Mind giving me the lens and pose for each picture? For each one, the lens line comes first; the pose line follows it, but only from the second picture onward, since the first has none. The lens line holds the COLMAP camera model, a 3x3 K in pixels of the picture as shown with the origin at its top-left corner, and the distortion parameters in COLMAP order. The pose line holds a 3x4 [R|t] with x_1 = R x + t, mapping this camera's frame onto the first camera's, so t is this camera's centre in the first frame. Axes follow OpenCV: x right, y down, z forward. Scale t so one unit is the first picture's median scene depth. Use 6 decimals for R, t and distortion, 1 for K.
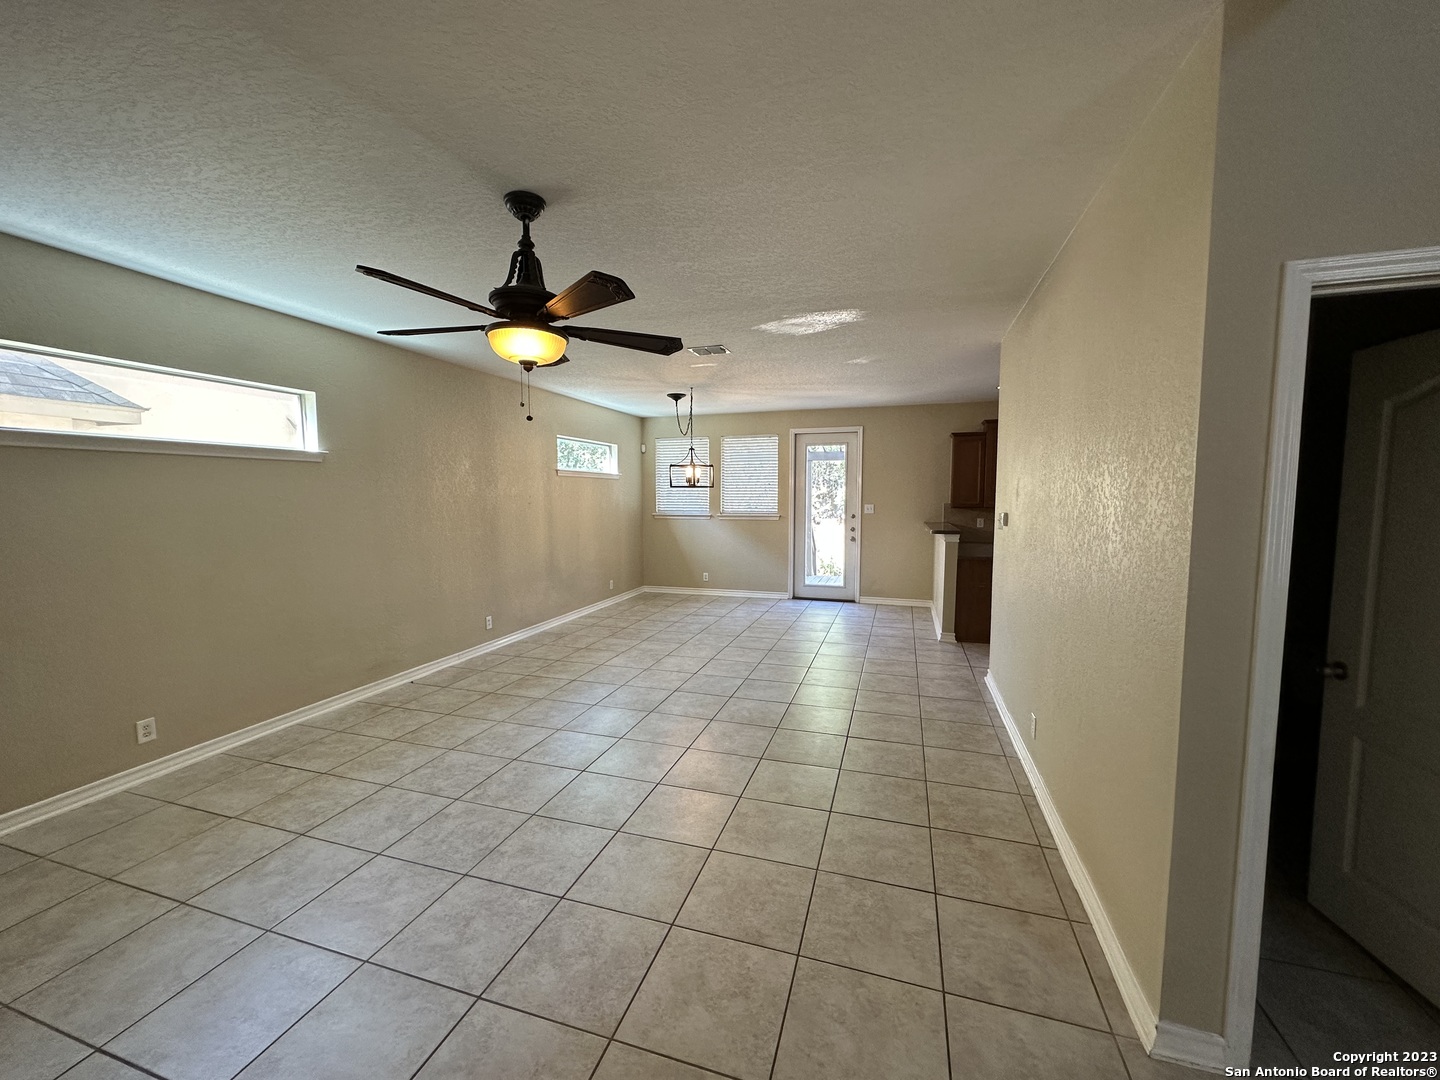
lens RADIAL K [[569.7, 0, 717.2], [0, 569.7, 542.2], [0, 0, 1]] dist [-0.003571, 0.000213]
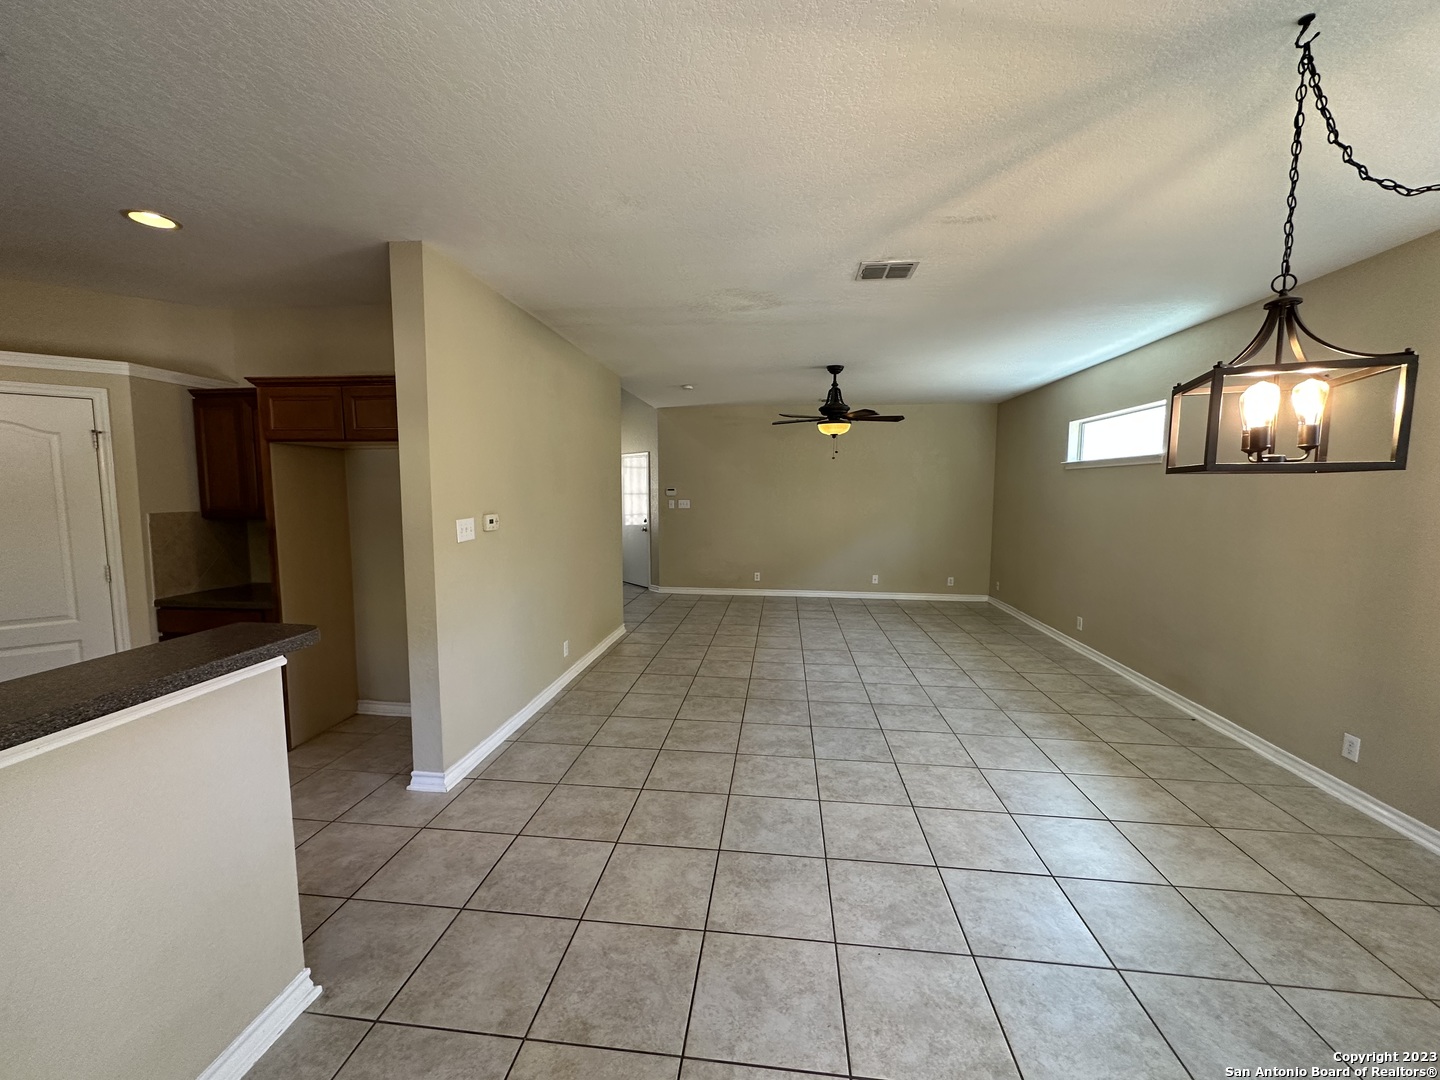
lens RADIAL K [[569.7, 0, 716.7], [0, 569.7, 540.5], [0, 0, 1]] dist [-0.003571, 0.000213]
pose [[-0.980654, 0.014607, -0.195202, 0.324701], [-0.020397, 0.984158, 0.176117, -0.152833], [0.194682, 0.176691, -0.964821, 1.732470]]
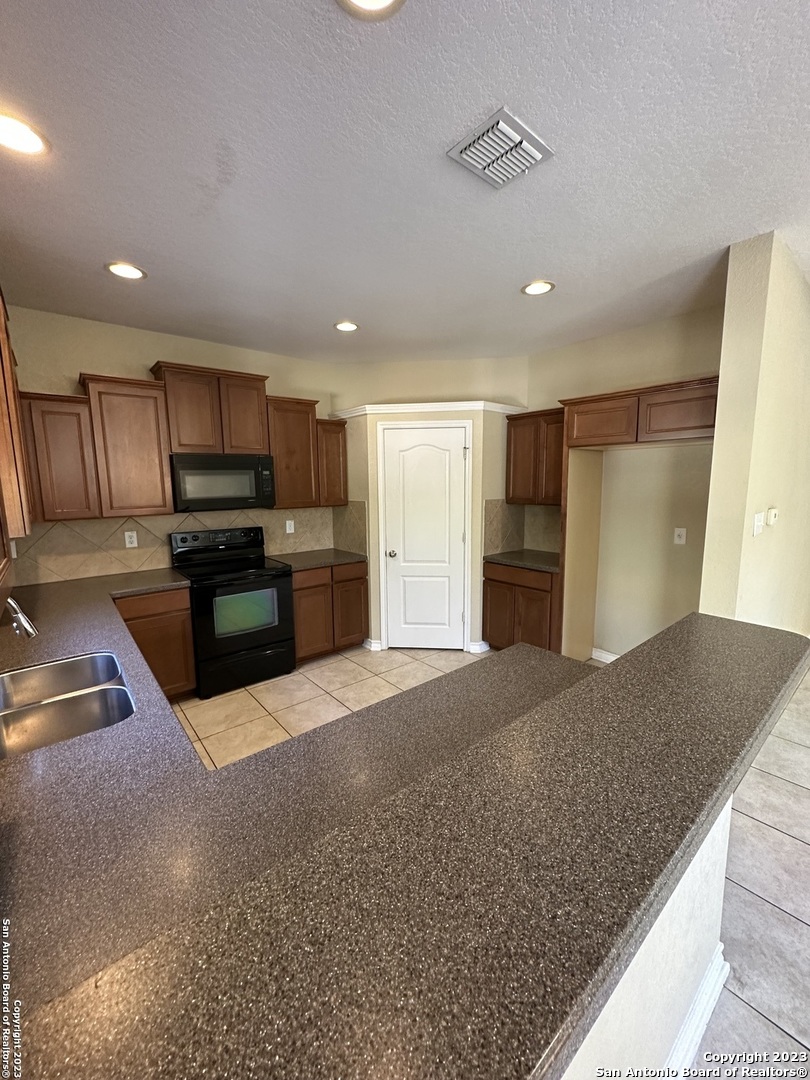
lens RADIAL K [[427.3, 0, 410.4], [0, 427.3, 540.6], [0, 0, 1]] dist [-0.003571, 0.000213]
pose [[-0.847861, -0.067368, 0.525921, 0.926254], [0.054968, 0.975383, 0.213558, -0.153896], [-0.527361, 0.209977, -0.823286, 1.575190]]
